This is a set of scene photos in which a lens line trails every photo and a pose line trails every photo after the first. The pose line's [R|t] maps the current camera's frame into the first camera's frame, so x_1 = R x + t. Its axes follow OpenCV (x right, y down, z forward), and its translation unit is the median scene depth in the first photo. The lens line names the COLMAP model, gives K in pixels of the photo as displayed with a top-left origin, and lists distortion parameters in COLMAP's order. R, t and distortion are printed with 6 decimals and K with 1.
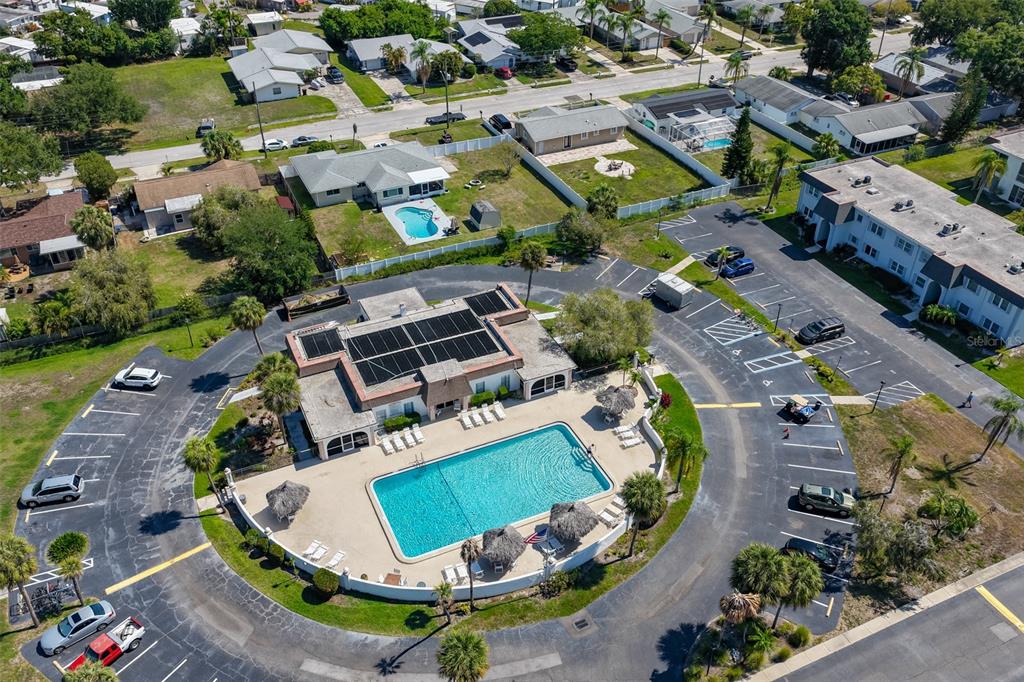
lens RADIAL K [[850.1, 0, 514.8], [0, 850.1, 342.7], [0, 0, 1]] dist [-0.015333, 0.043008]
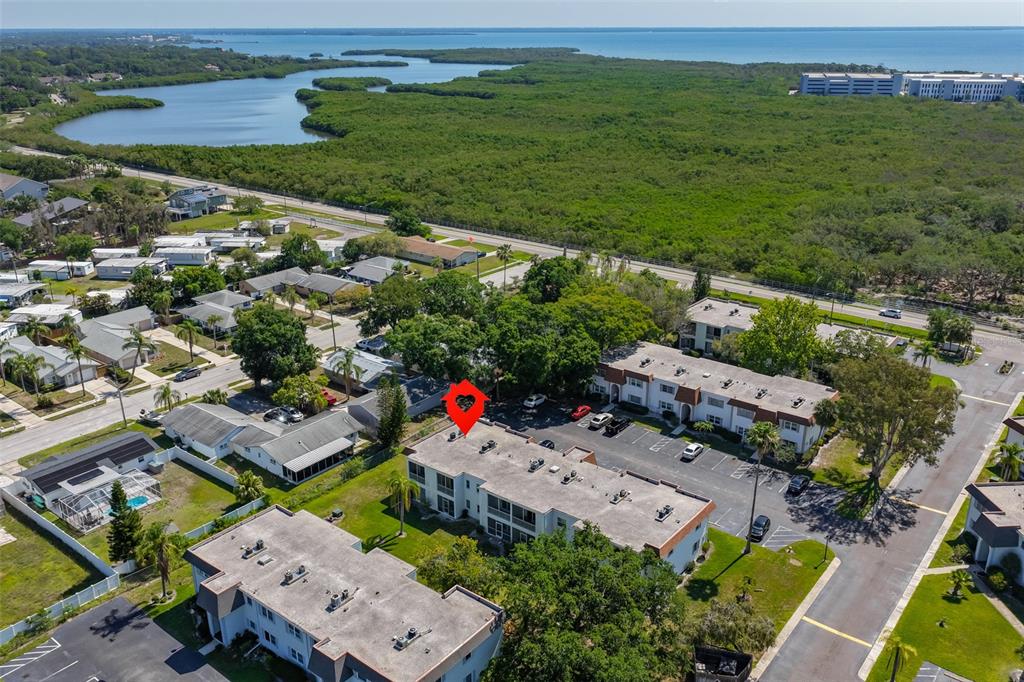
lens RADIAL K [[850.1, 0, 514.8], [0, 850.1, 342.7], [0, 0, 1]] dist [-0.015333, 0.043008]
pose [[0.892248, -0.165069, 0.420292, 0.282385], [0.269861, 0.941206, -0.203239, -0.124639], [-0.362033, 0.294760, 0.884335, 0.077361]]
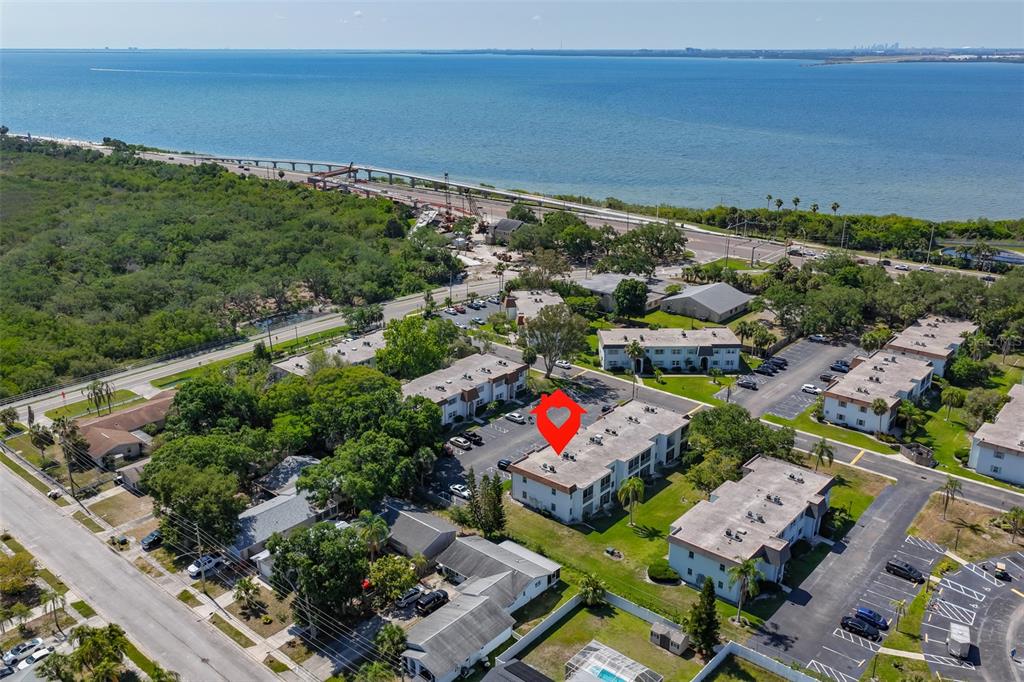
lens RADIAL K [[850.1, 0, 514.8], [0, 850.1, 342.7], [0, 0, 1]] dist [-0.015333, 0.043008]
pose [[-0.418860, -0.304877, 0.855340, -0.339800], [0.529214, 0.683482, 0.502776, -0.990059], [-0.737895, 0.663251, -0.124938, 1.056744]]
